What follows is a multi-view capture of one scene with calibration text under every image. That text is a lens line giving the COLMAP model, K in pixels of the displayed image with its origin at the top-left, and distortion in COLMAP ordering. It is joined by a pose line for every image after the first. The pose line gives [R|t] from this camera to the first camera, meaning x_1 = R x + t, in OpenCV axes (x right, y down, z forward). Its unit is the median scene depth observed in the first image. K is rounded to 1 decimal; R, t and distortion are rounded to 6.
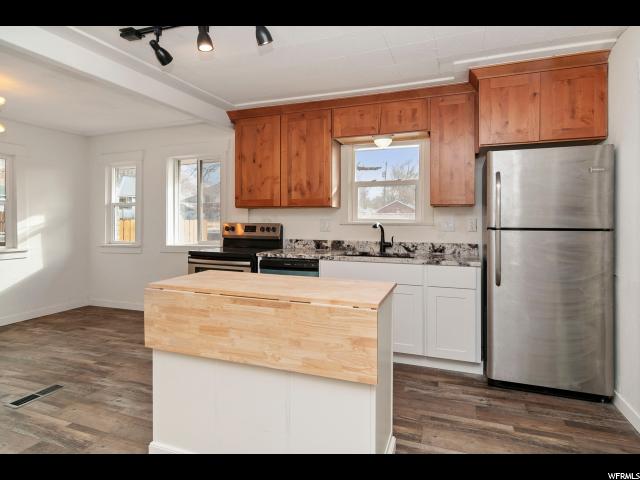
lens RADIAL K [[342.6, 0, 337.2], [0, 342.6, 221.1], [0, 0, 1]] dist [-0.002205, -0.000318]
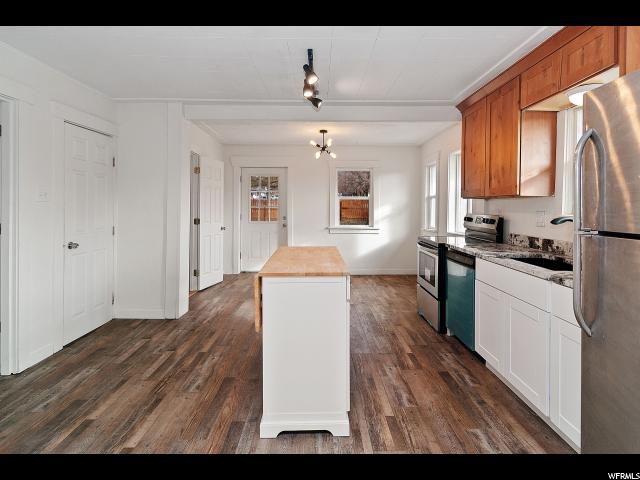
lens RADIAL K [[342.6, 0, 321.9], [0, 342.6, 207.1], [0, 0, 1]] dist [-0.002205, -0.000318]
pose [[0.360902, 0.001293, -0.932603, 0.513848], [-0.009458, 0.999953, -0.002274, -0.007766], [0.932556, 0.009641, 0.360897, 0.249940]]
